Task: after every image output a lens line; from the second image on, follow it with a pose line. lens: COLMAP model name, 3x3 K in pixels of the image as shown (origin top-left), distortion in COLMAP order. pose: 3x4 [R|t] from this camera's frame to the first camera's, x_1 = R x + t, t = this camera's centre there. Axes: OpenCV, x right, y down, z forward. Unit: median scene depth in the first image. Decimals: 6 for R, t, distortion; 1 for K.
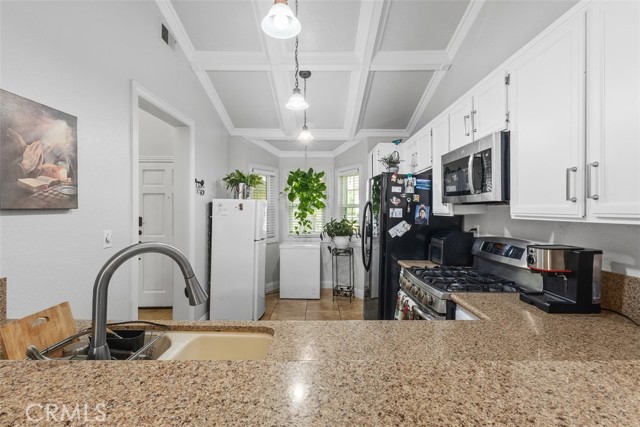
lens RADIAL K [[299.6, 0, 317.2], [0, 299.6, 209.1], [0, 0, 1]] dist [0.003300, 0.000826]
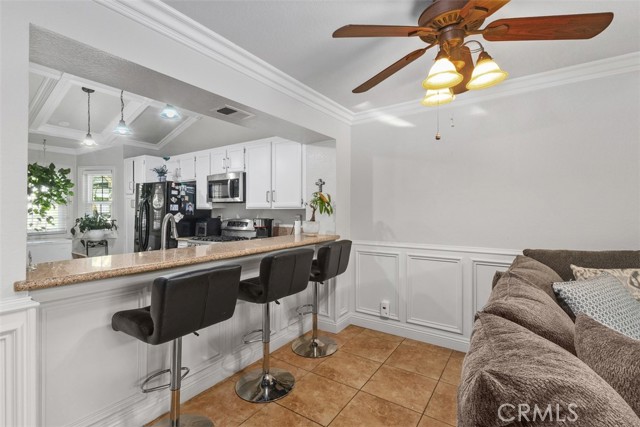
lens RADIAL K [[299.6, 0, 320.7], [0, 299.6, 213.1], [0, 0, 1]] dist [0.003300, 0.000826]
pose [[0.561988, -0.004089, 0.827135, -0.605951], [-0.005196, 0.999951, 0.008474, 0.025492], [-0.827129, -0.009060, 0.561939, -0.510806]]
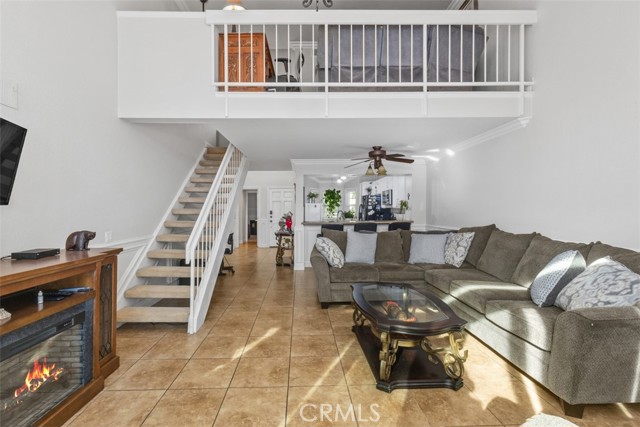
lens RADIAL K [[299.6, 0, 321.3], [0, 299.6, 211.7], [0, 0, 1]] dist [0.003300, 0.000826]
pose [[0.997405, -0.009342, 0.071385, -0.495965], [0.008342, 0.999863, 0.014299, 0.006842], [-0.071509, -0.013666, 0.997346, -2.197629]]
